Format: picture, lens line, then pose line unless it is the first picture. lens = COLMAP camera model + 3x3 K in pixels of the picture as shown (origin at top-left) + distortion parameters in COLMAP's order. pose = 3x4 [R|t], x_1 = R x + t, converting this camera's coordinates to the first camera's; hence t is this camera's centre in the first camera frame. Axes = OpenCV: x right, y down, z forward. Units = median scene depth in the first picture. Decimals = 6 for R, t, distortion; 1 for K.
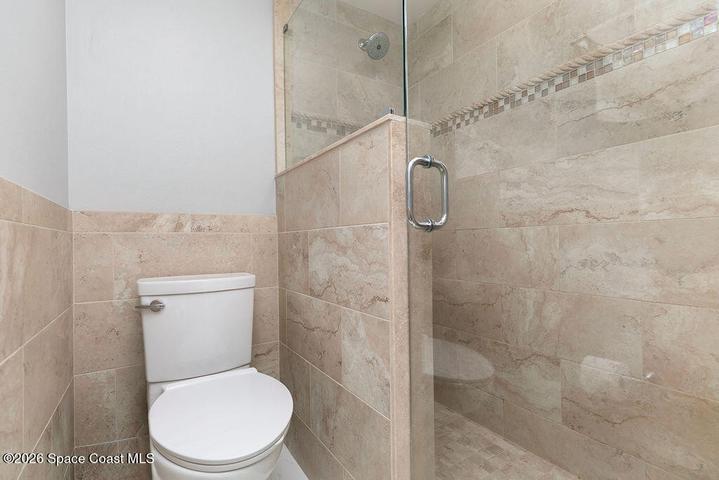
lens RADIAL K [[330.7, 0, 362.5], [0, 330.7, 241.7], [0, 0, 1]] dist [0.006129, -0.000430]
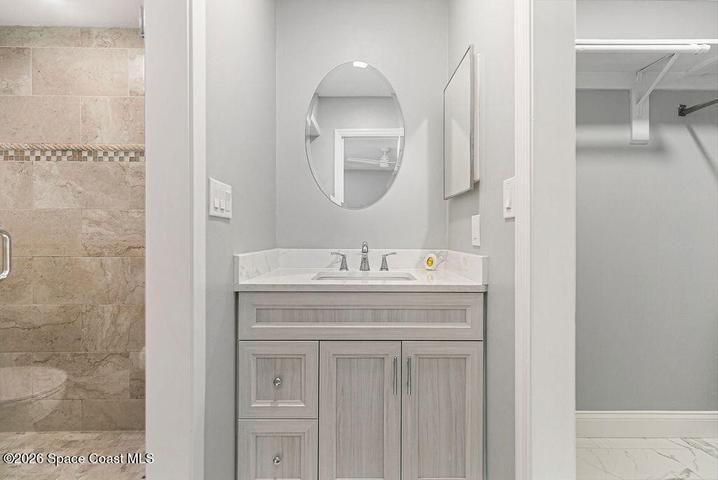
lens RADIAL K [[330.3, 0, 362.0], [0, 330.3, 238.9], [0, 0, 1]] dist [0.006129, -0.000430]
pose [[0.520888, 0.012793, 0.853529, -0.085493], [-0.016707, 0.999849, -0.004791, -0.124228], [-0.853462, -0.011764, 0.521023, -0.514615]]
